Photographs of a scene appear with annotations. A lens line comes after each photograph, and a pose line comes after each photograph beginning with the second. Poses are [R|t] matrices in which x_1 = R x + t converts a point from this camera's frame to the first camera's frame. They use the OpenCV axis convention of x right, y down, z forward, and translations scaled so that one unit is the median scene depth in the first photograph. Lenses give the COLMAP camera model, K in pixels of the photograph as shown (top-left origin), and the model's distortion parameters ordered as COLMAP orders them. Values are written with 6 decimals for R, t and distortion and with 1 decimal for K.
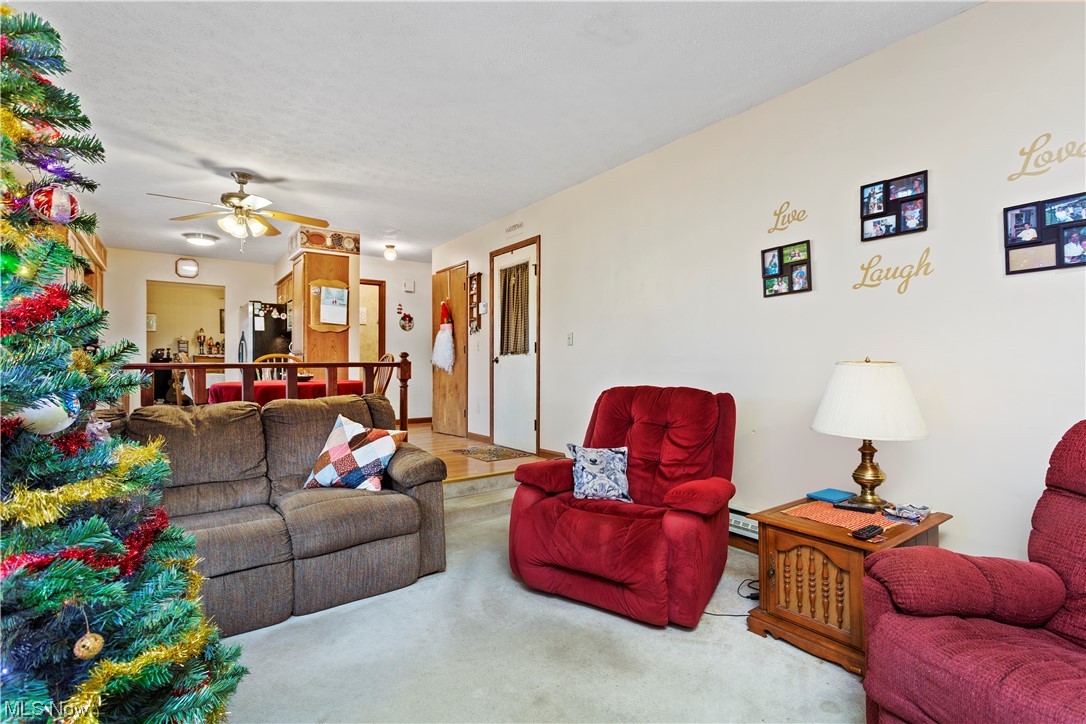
lens RADIAL K [[508.5, 0, 542.2], [0, 508.5, 361.5], [0, 0, 1]] dist [-0.000211, -0.000054]
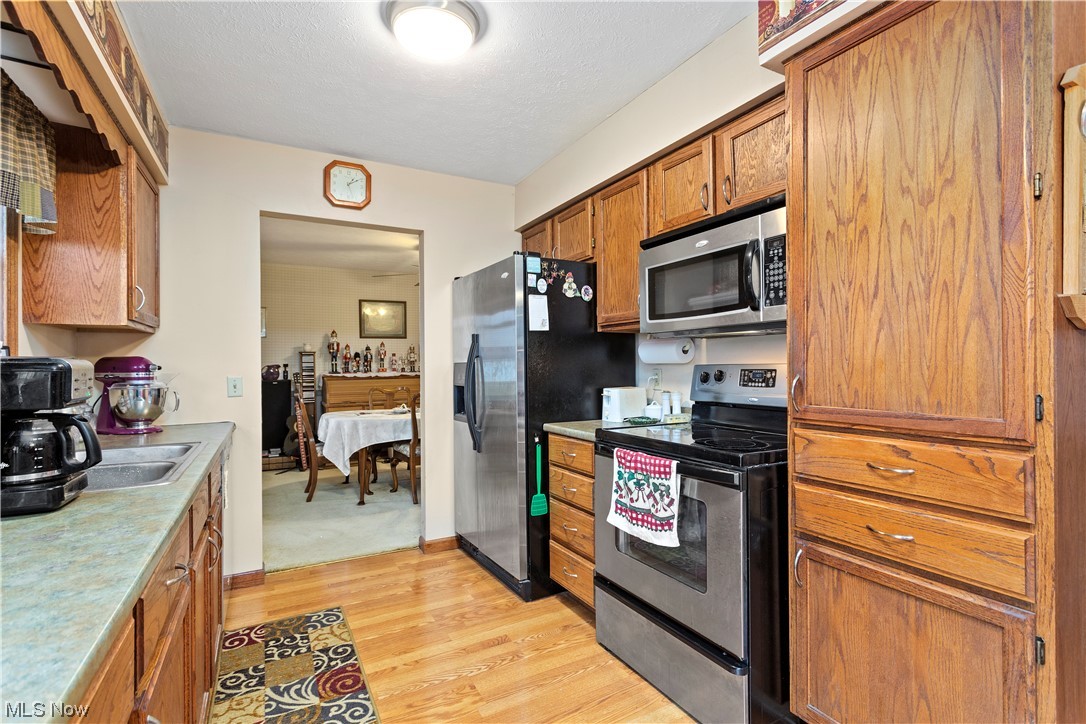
lens RADIAL K [[508.5, 0, 544.0], [0, 508.5, 364.2], [0, 0, 1]] dist [-0.000211, -0.000054]
pose [[0.991510, -0.008725, -0.129739, -0.495098], [0.009539, 0.999939, 0.005649, -0.037834], [0.129682, -0.006839, 0.991532, 0.618057]]
